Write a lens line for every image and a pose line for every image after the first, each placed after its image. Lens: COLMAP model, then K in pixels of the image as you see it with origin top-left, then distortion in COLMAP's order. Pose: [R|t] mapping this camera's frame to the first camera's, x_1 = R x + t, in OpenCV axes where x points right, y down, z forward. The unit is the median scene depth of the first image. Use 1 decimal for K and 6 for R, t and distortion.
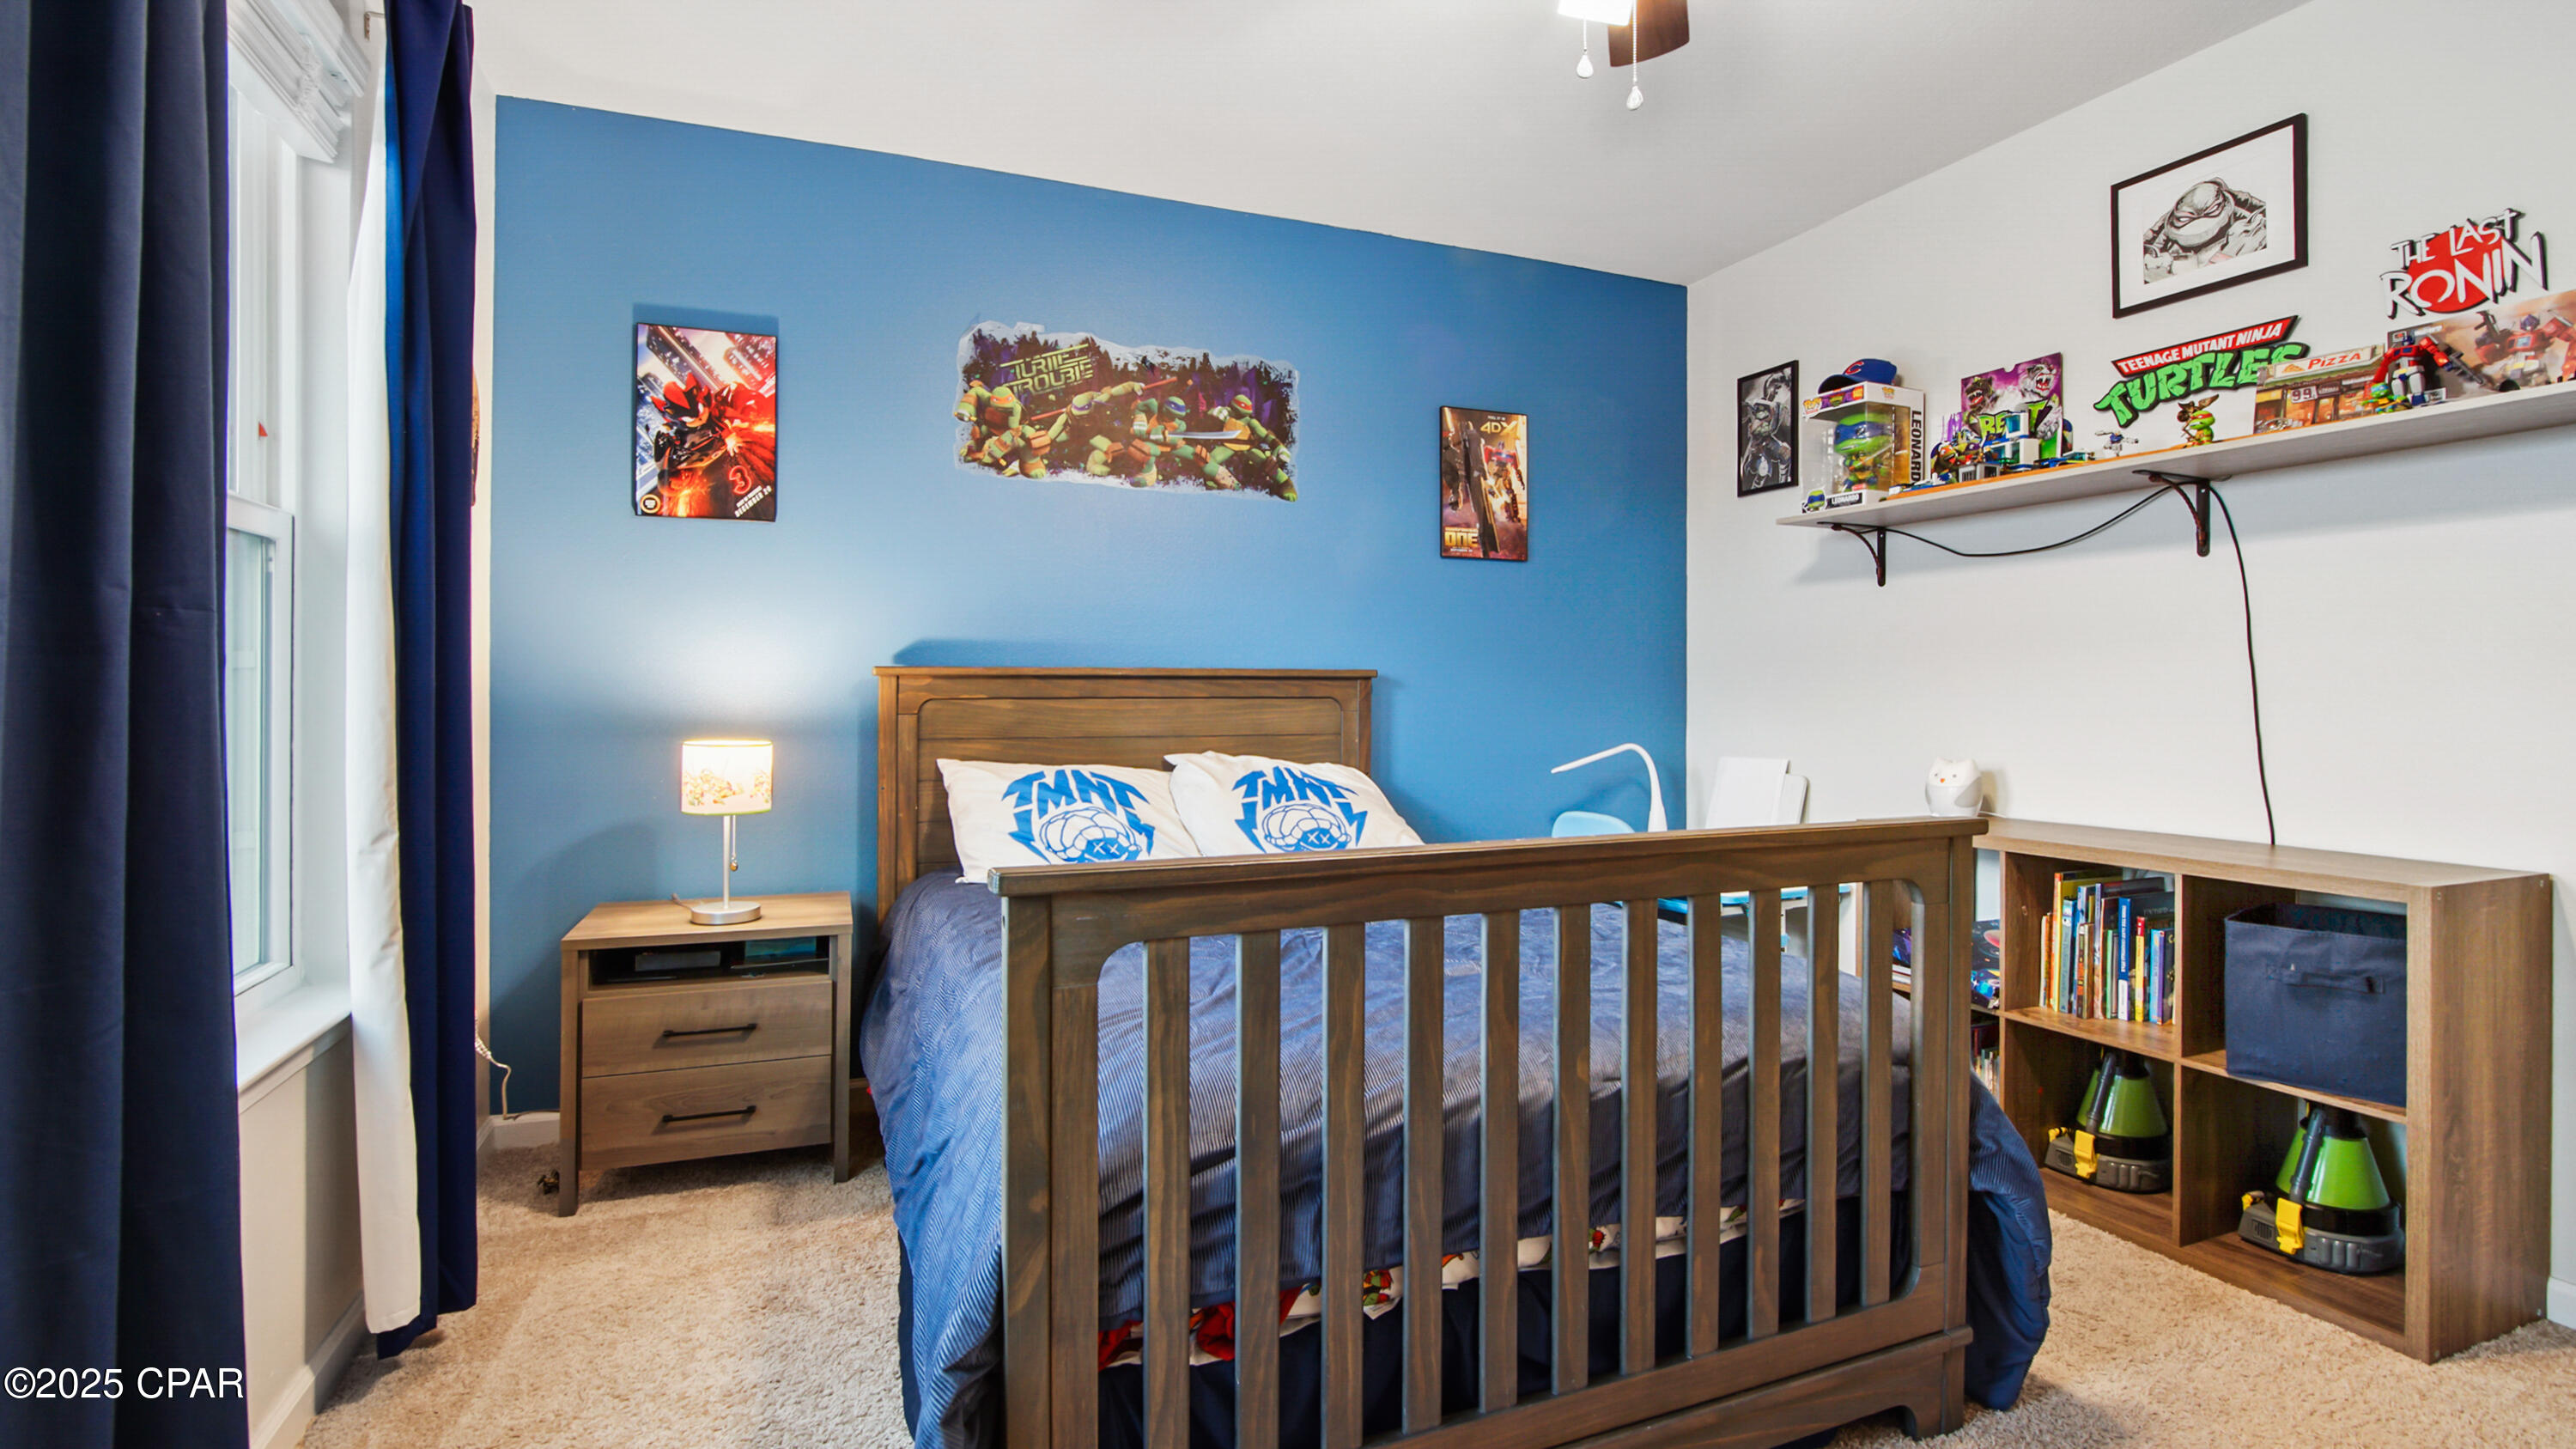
lens RADIAL K [[1187.4, 0, 1302.3], [0, 1187.4, 680.5], [0, 0, 1]] dist [-0.017528, -0.000124]
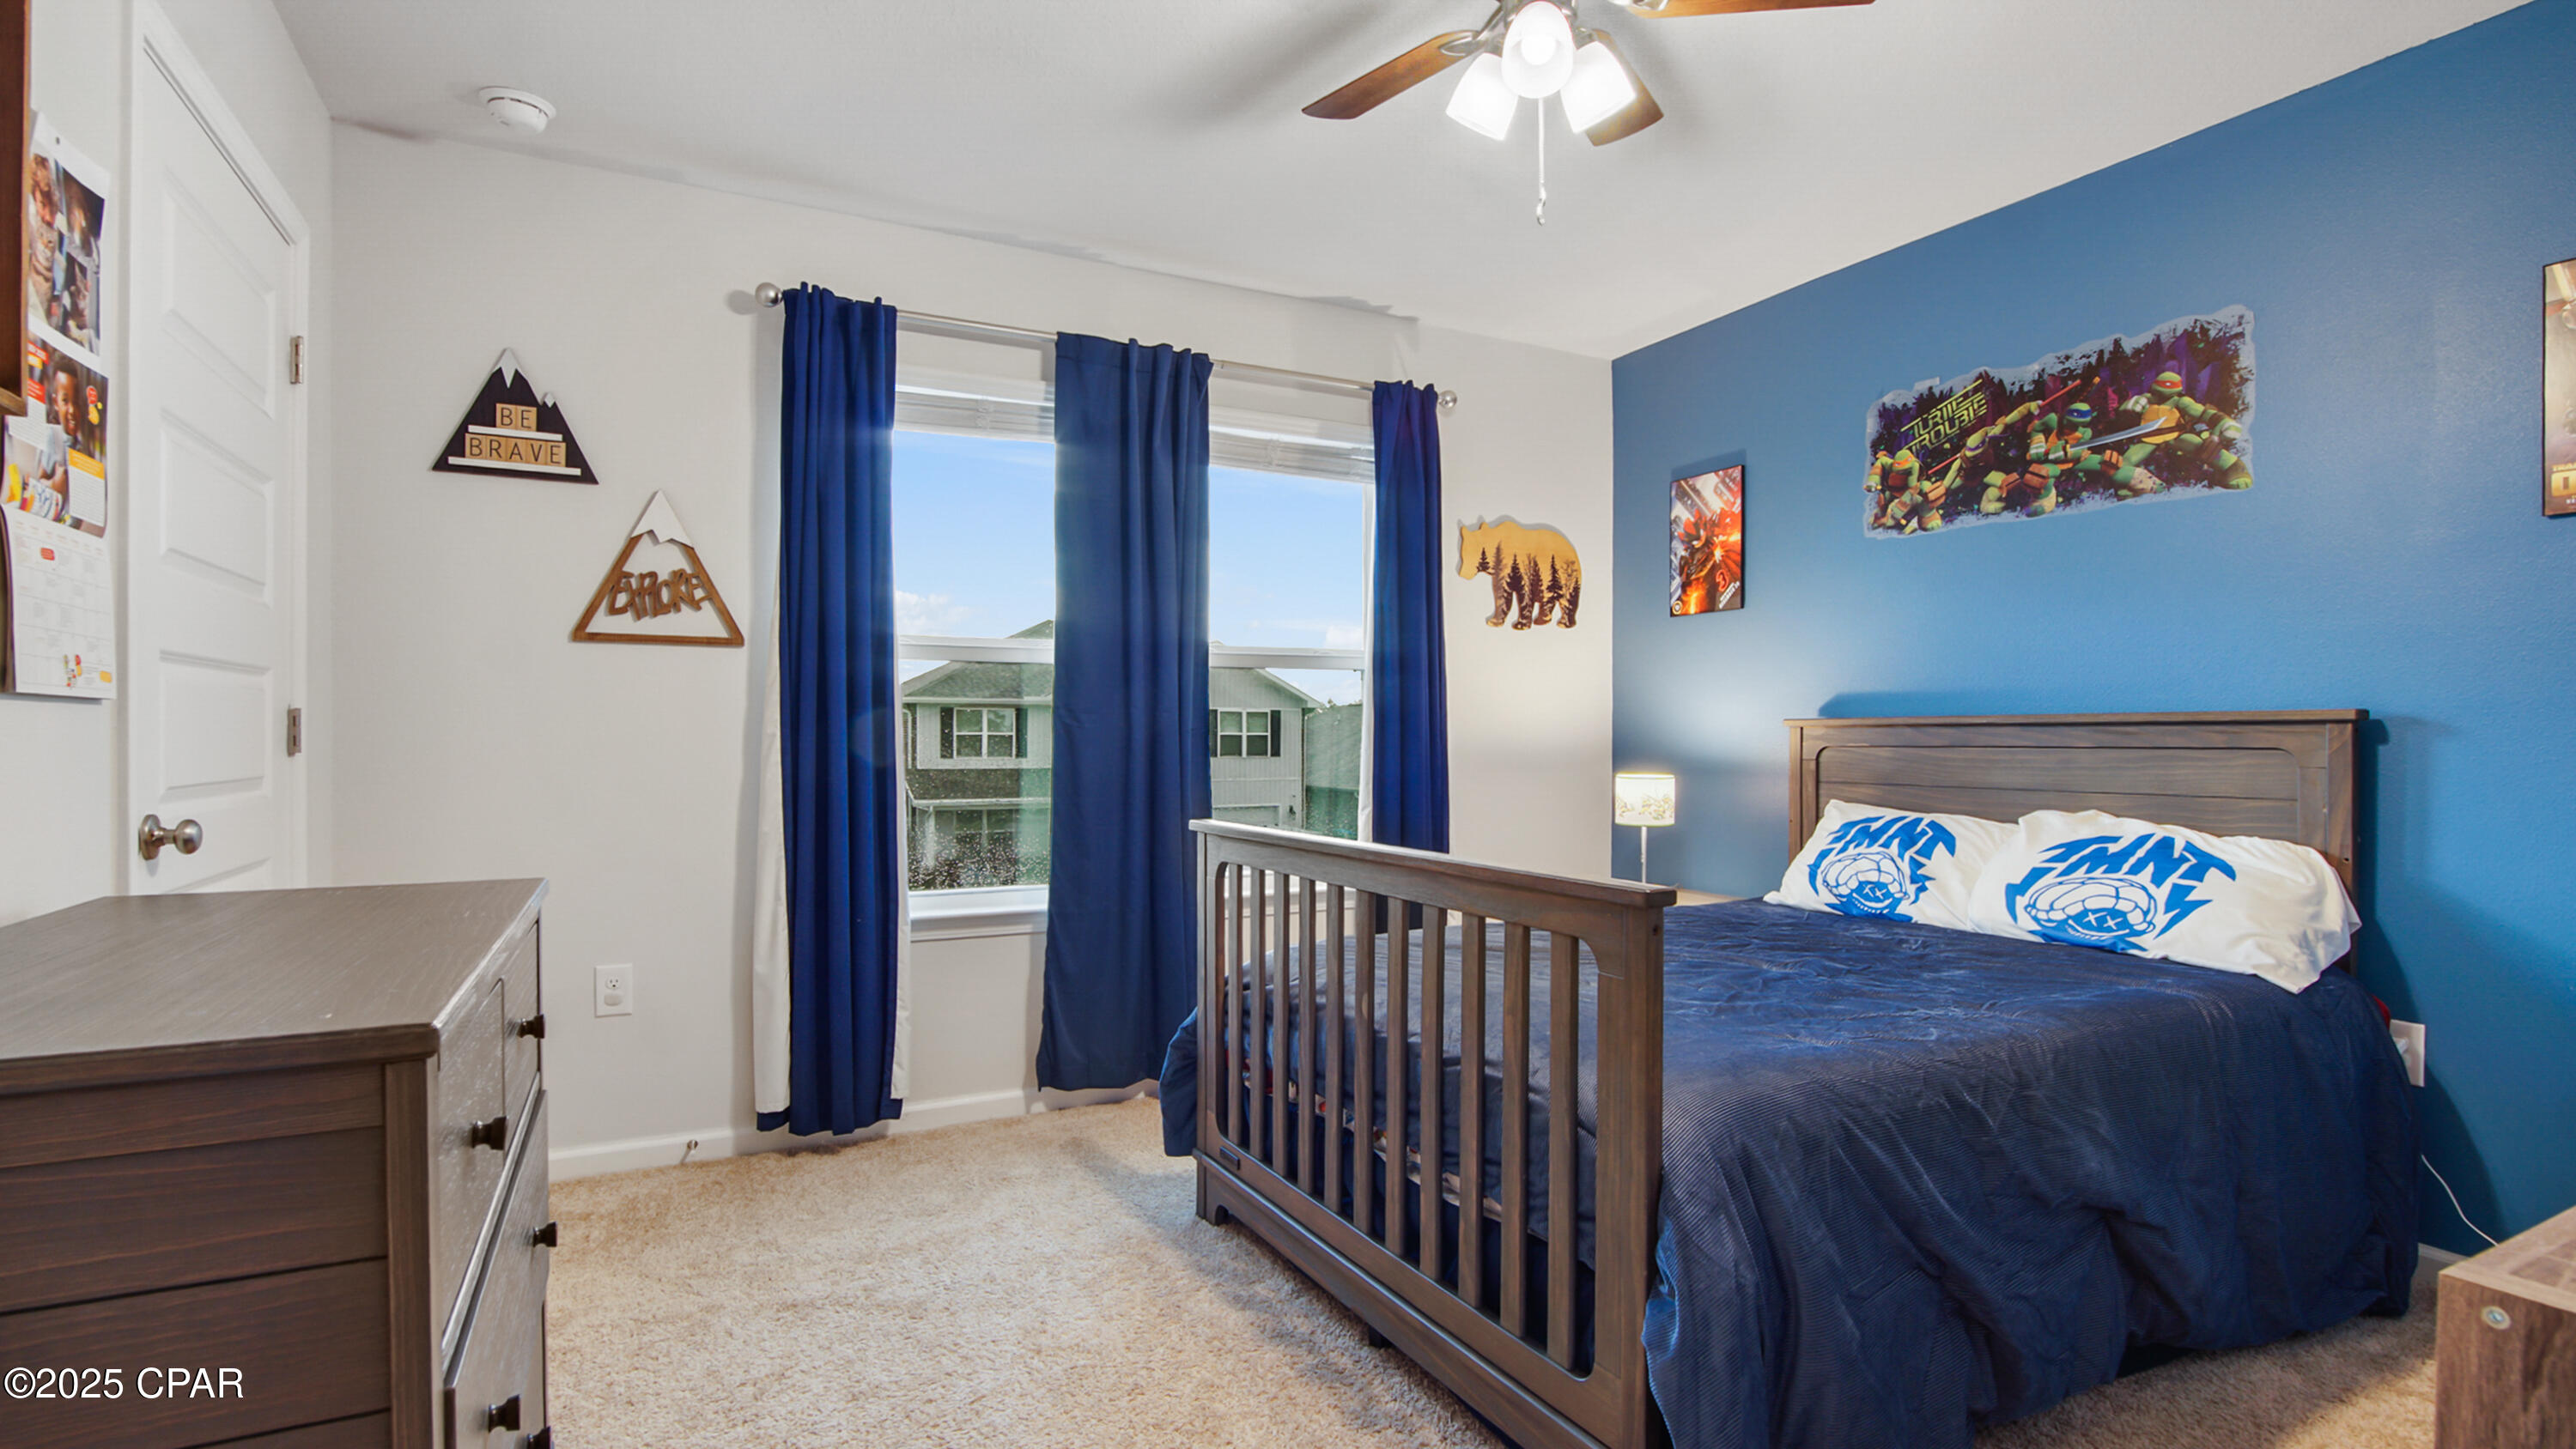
lens RADIAL K [[1187.0, 0, 1291.1], [0, 1187.0, 740.9], [0, 0, 1]] dist [-0.017528, -0.000124]
pose [[0.112513, -0.003101, -0.993645, 0.708019], [0.001610, 0.999994, -0.002939, 0.011251], [0.993649, -0.001269, 0.112518, 0.338295]]
